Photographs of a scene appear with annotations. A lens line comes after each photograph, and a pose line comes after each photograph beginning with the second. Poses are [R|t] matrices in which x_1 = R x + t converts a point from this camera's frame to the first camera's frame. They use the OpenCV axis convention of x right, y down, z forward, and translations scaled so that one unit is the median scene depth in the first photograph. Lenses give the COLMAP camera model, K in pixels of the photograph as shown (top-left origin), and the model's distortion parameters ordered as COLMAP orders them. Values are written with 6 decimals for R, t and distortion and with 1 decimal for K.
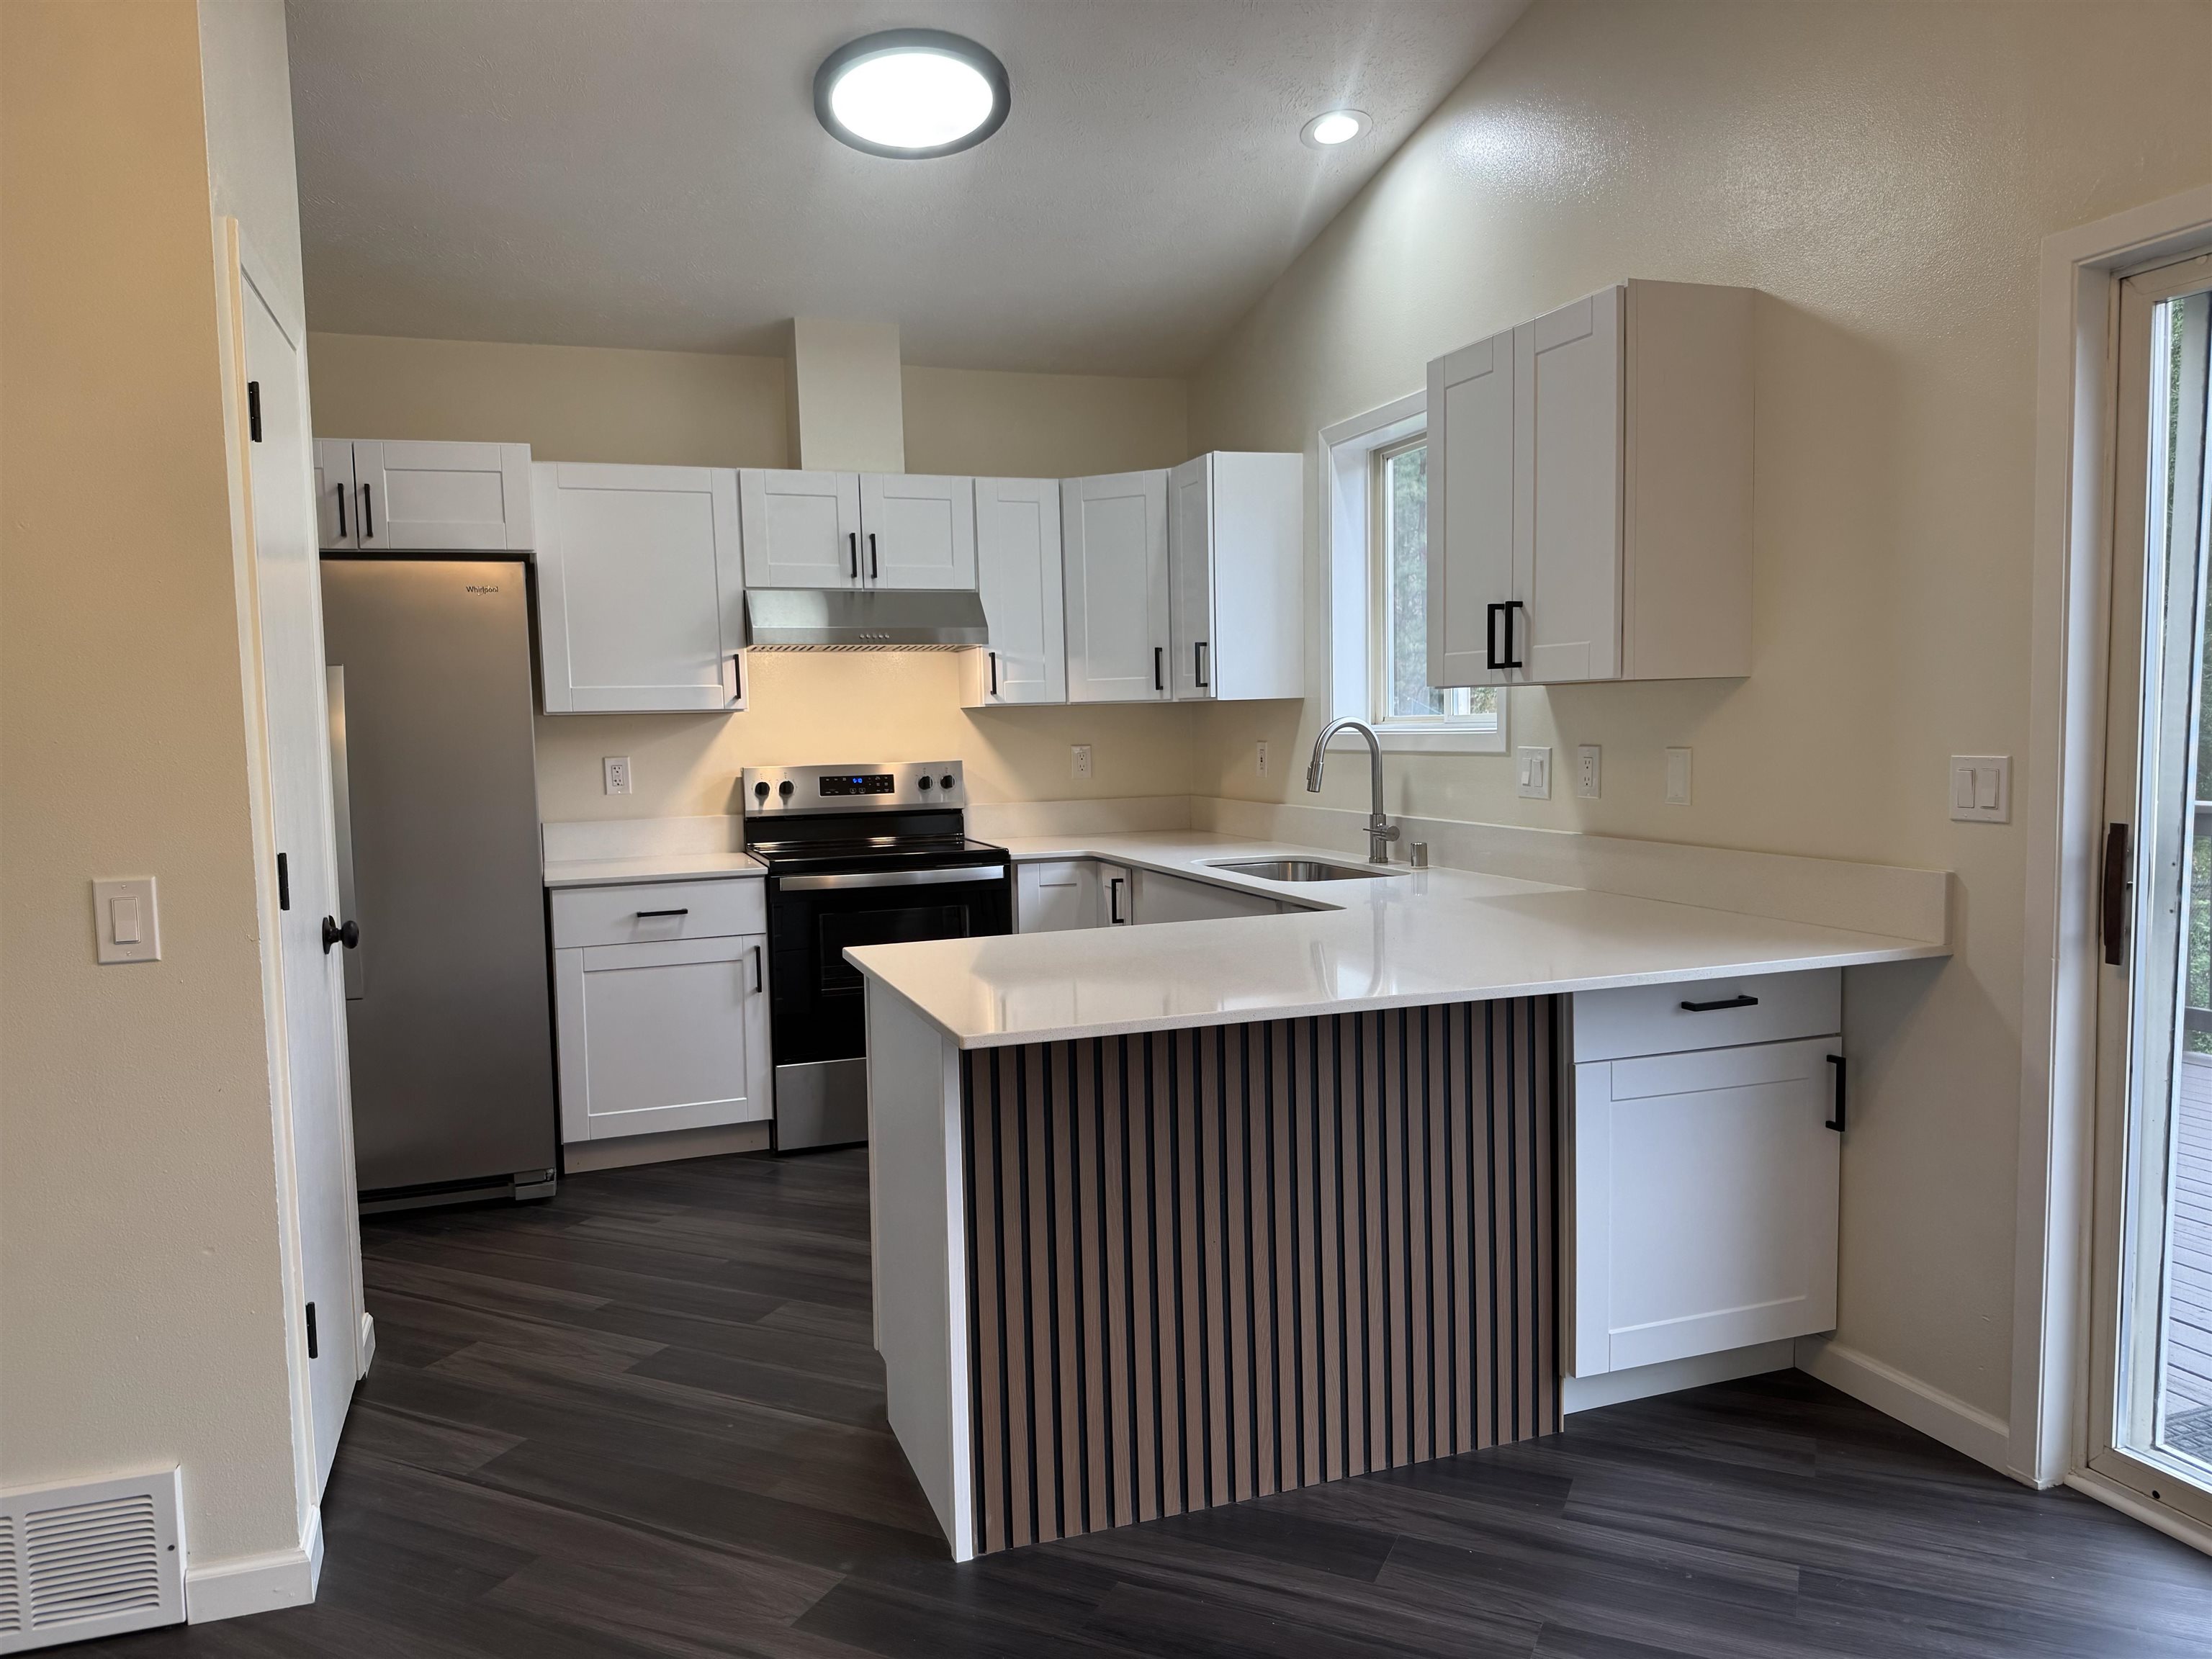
lens RADIAL K [[1525.6, 0, 1106.0], [0, 1525.6, 829.5], [0, 0, 1]] dist [0.077097, -0.083594]
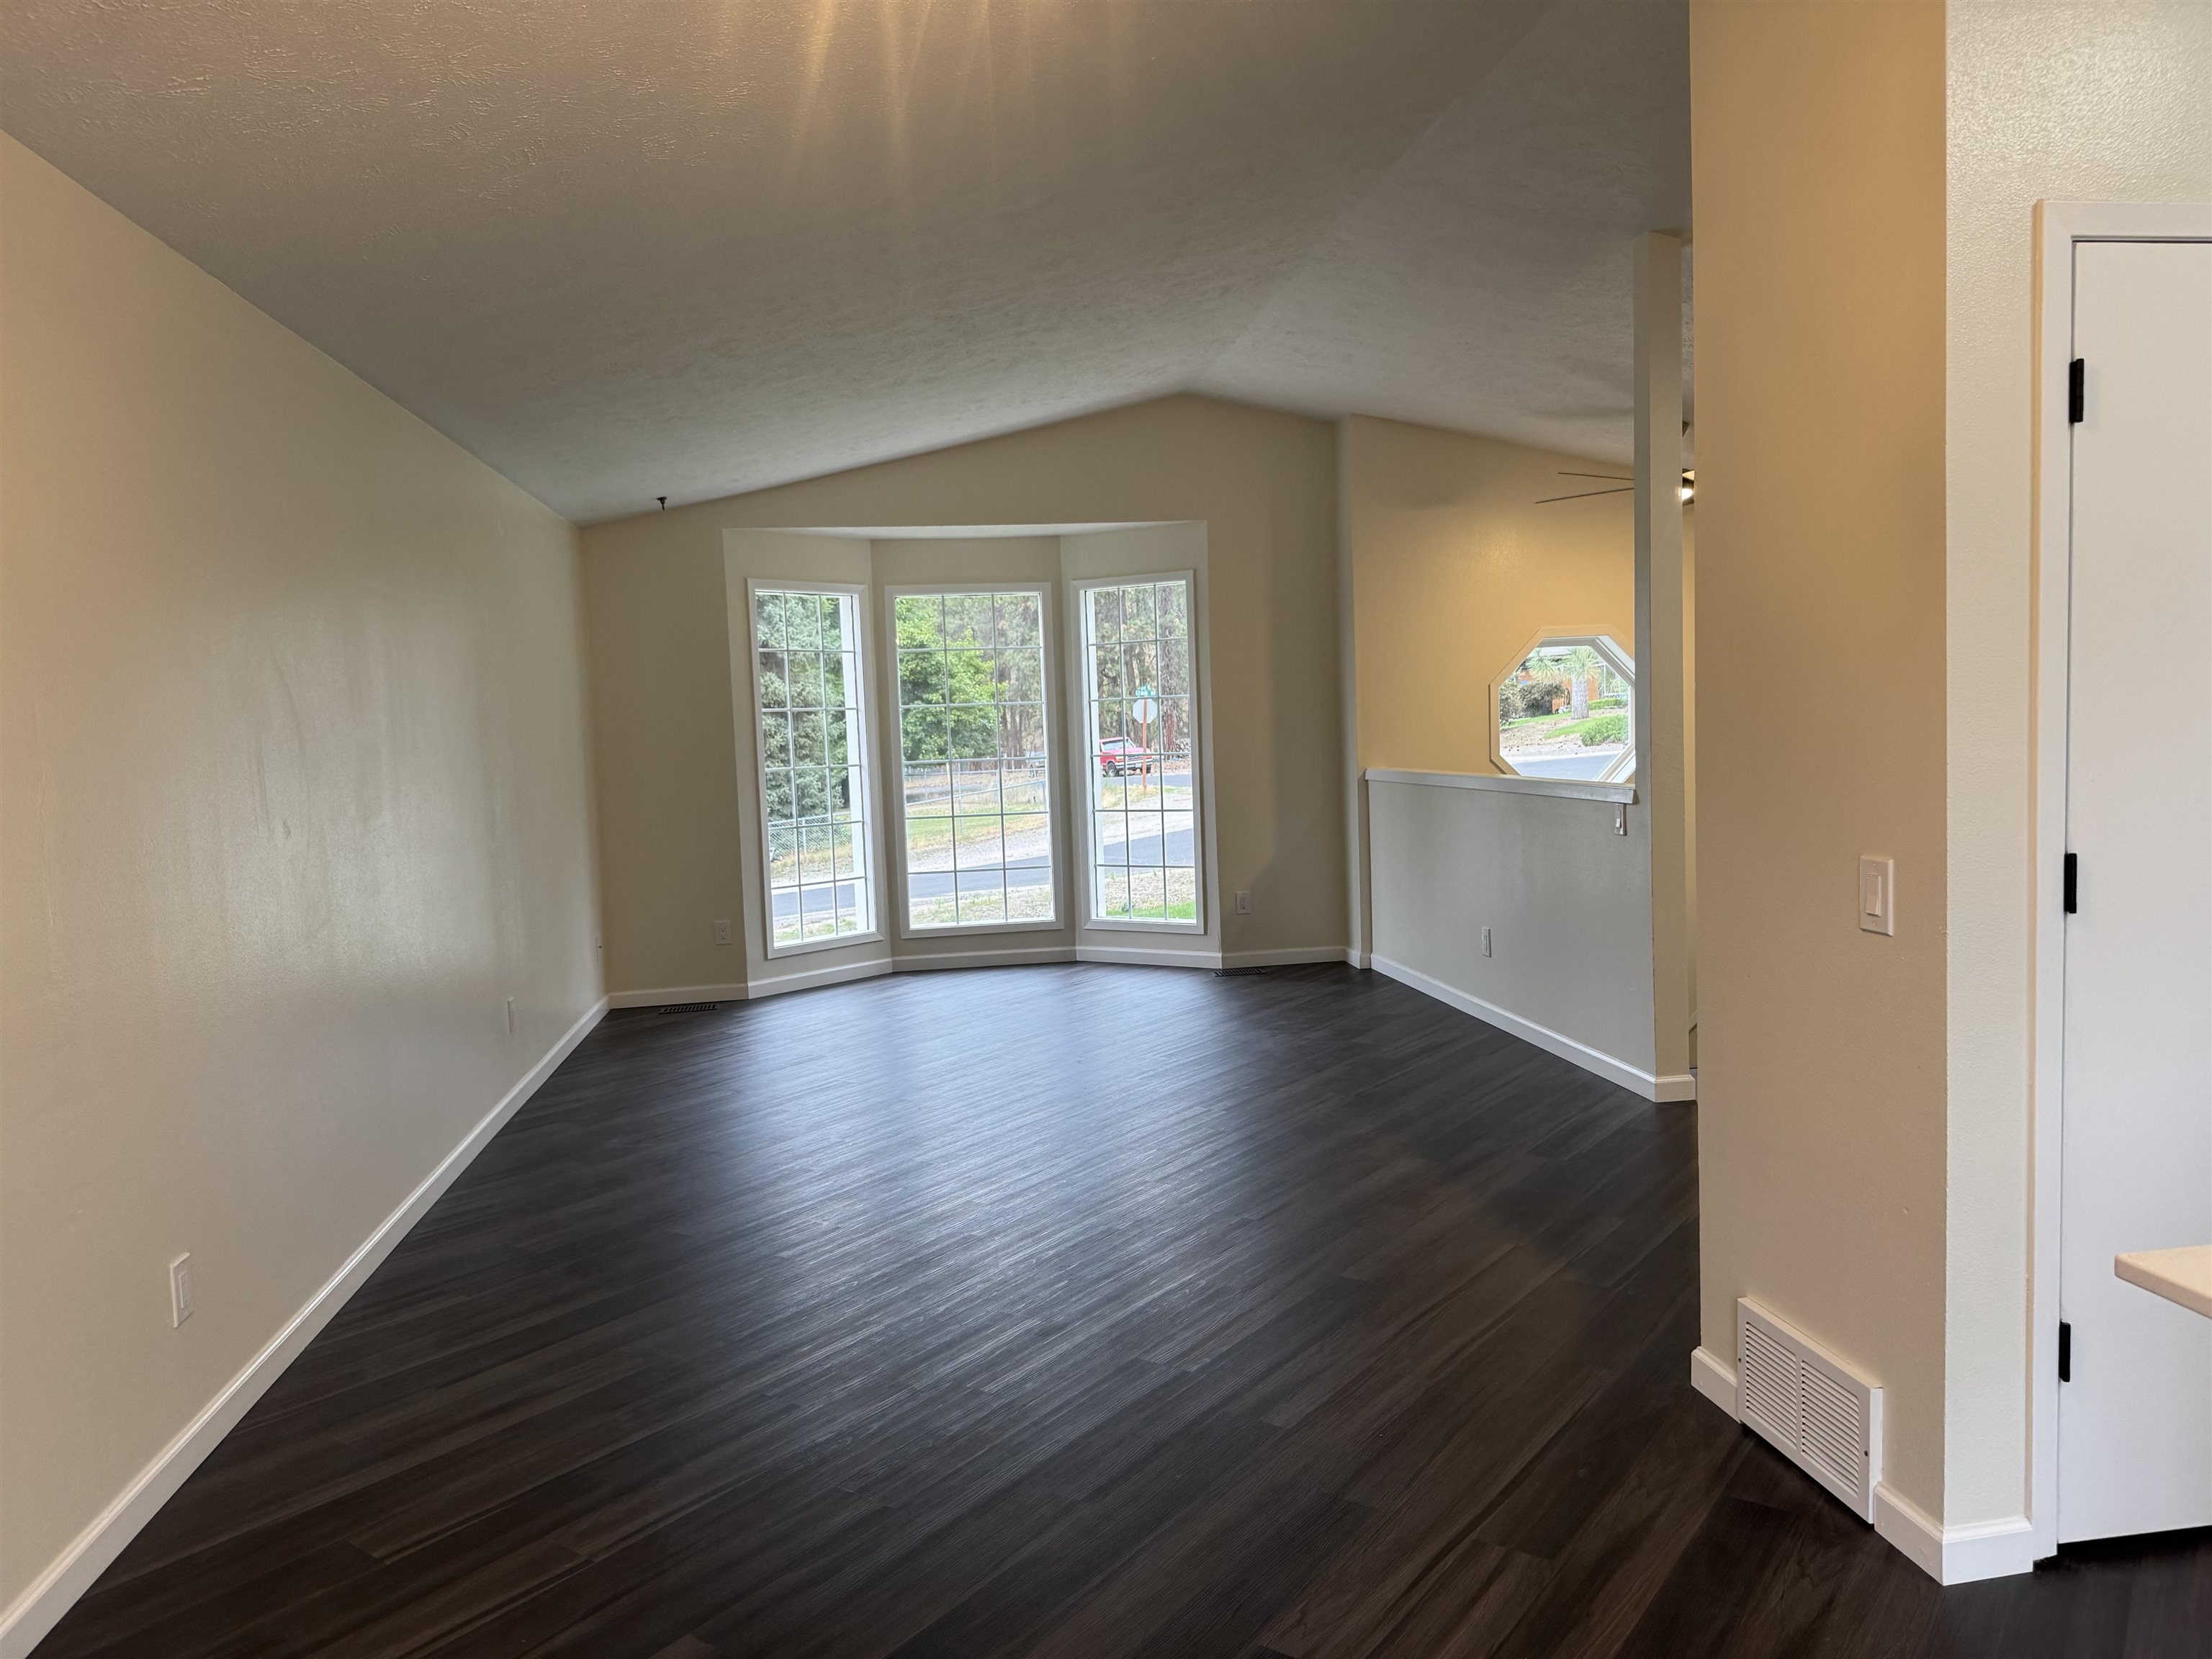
lens RADIAL K [[1525.6, 0, 1106.0], [0, 1525.6, 829.5], [0, 0, 1]] dist [0.077097, -0.083594]
pose [[-0.185434, 0.098821, -0.977675, 0.483856], [-0.035450, 0.993610, 0.107155, -0.076490], [0.982017, 0.054529, -0.180746, 0.552569]]
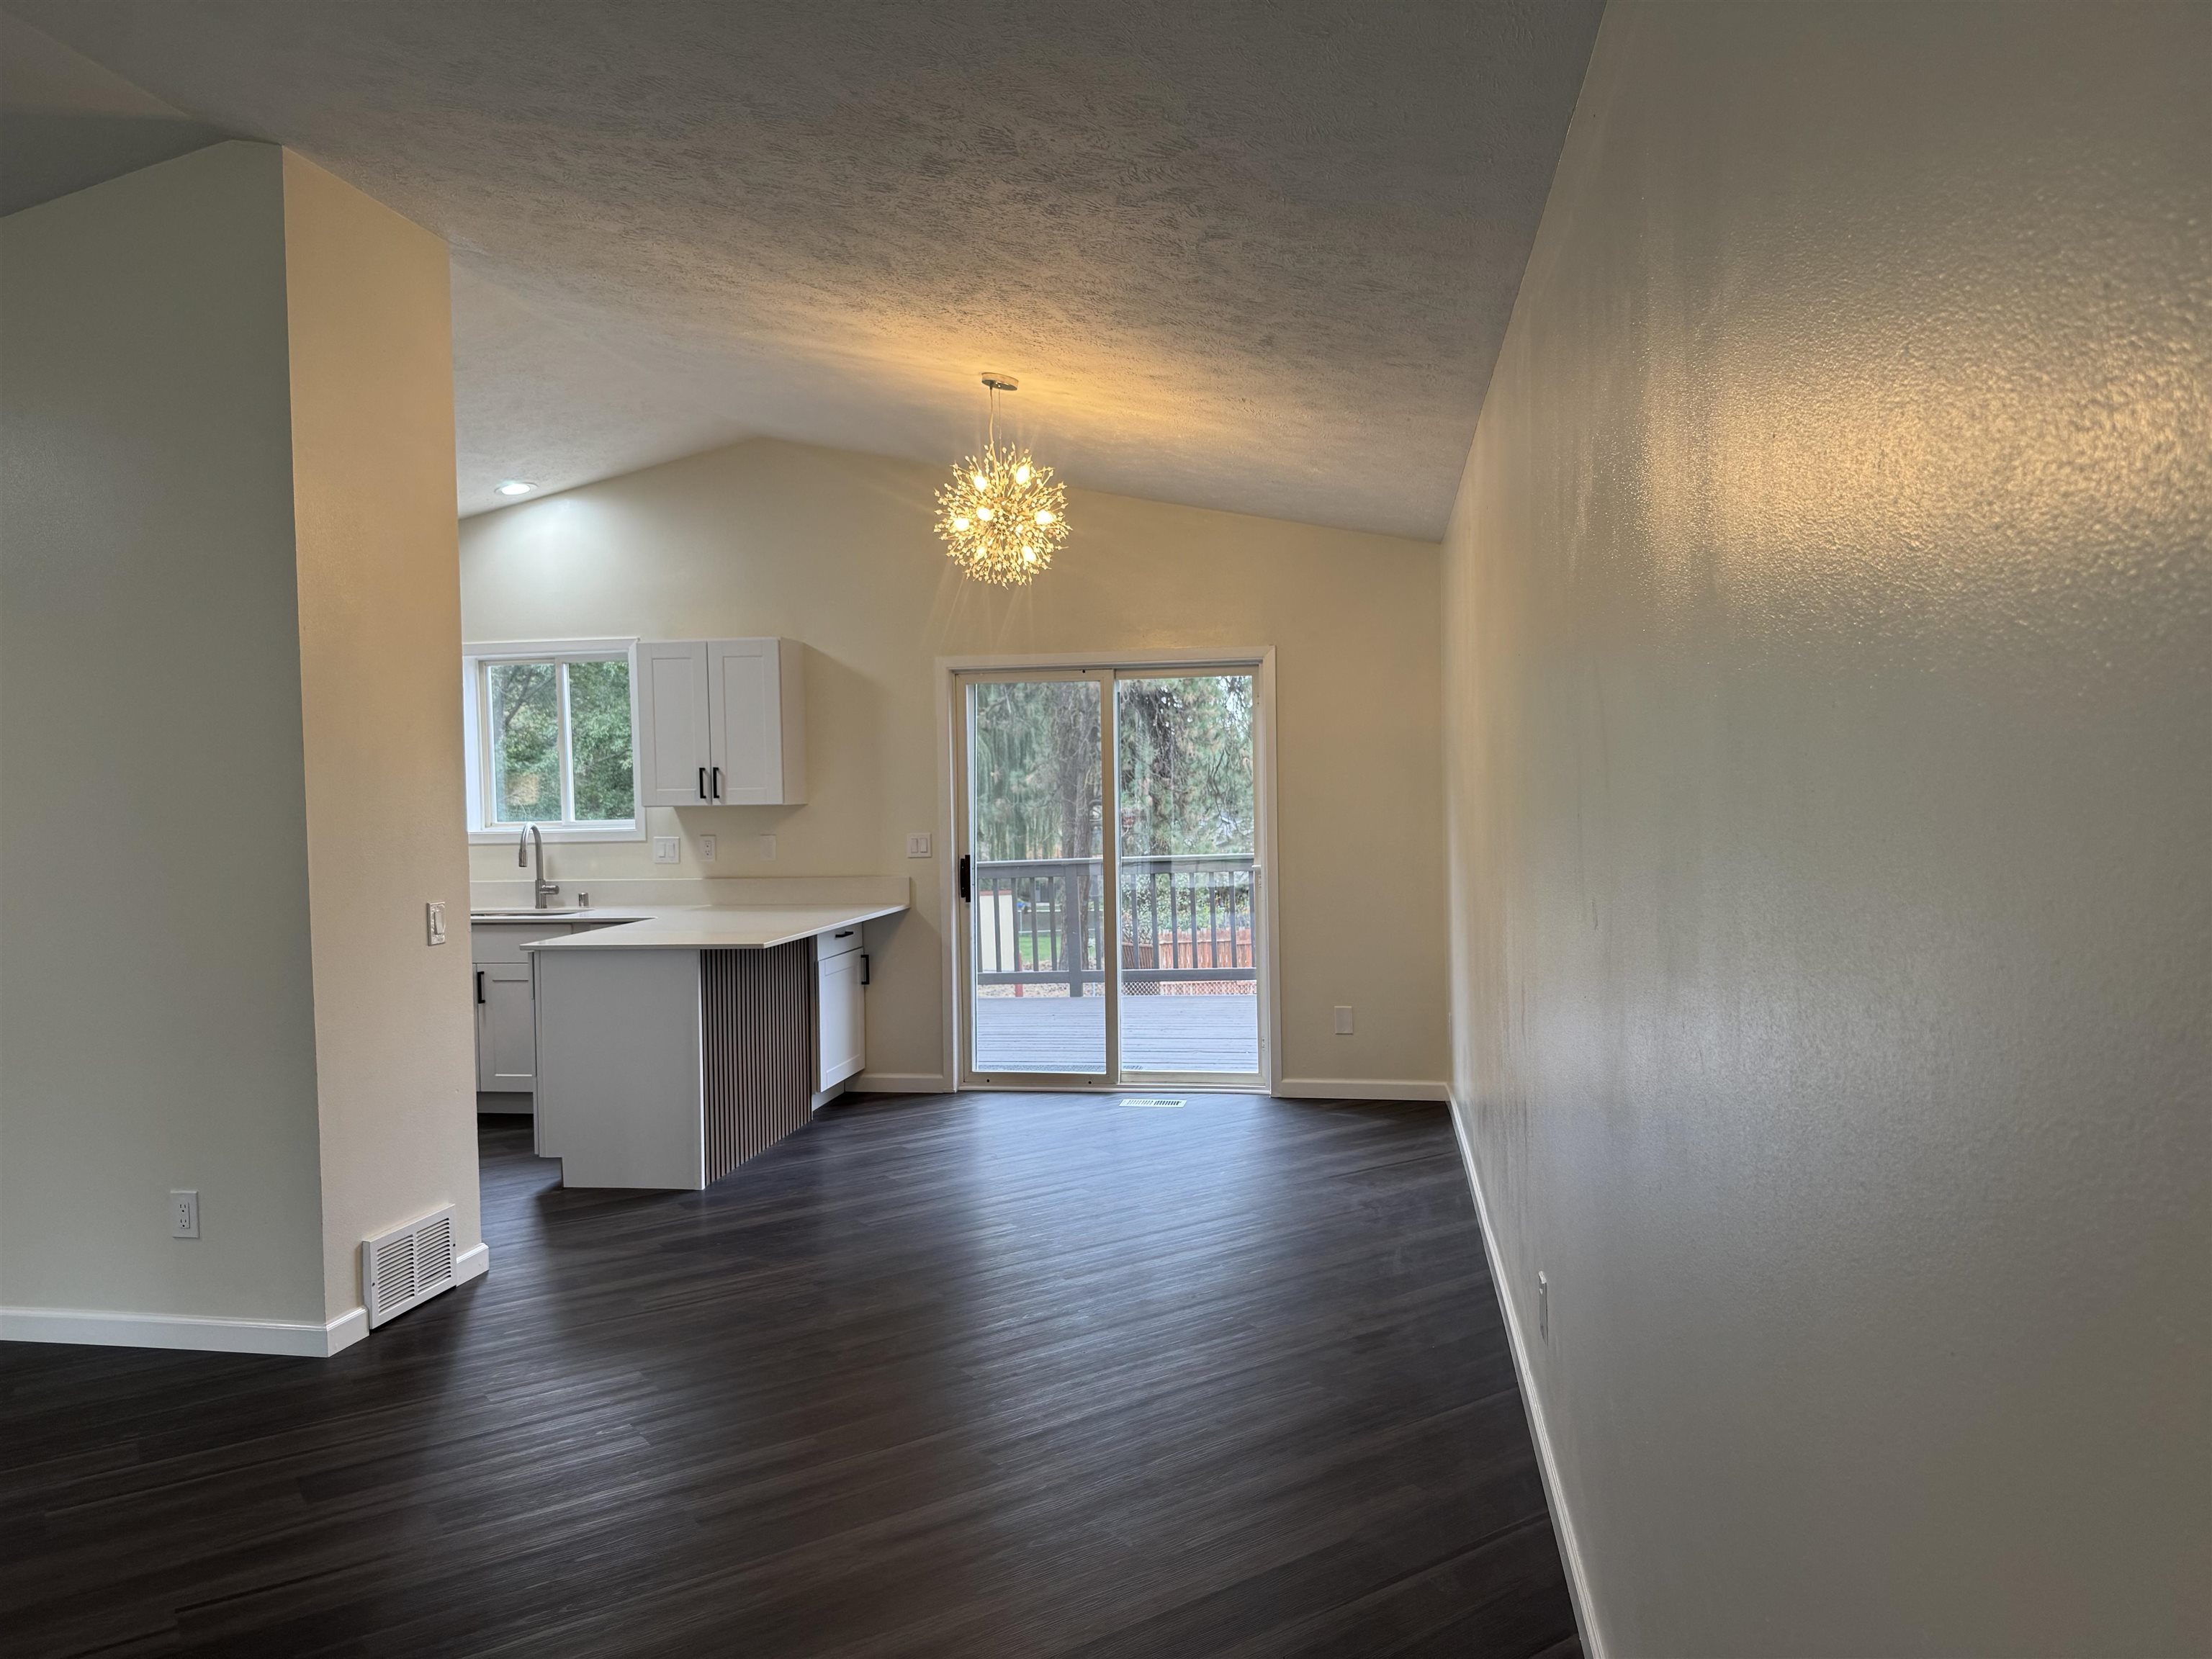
lens RADIAL K [[1525.6, 0, 1106.0], [0, 1525.6, 829.5], [0, 0, 1]] dist [0.077097, -0.083594]
pose [[0.475895, -0.008008, 0.879466, -1.607520], [0.073092, 0.996860, -0.030474, 0.050572], [-0.876460, 0.078784, 0.474985, -0.569299]]
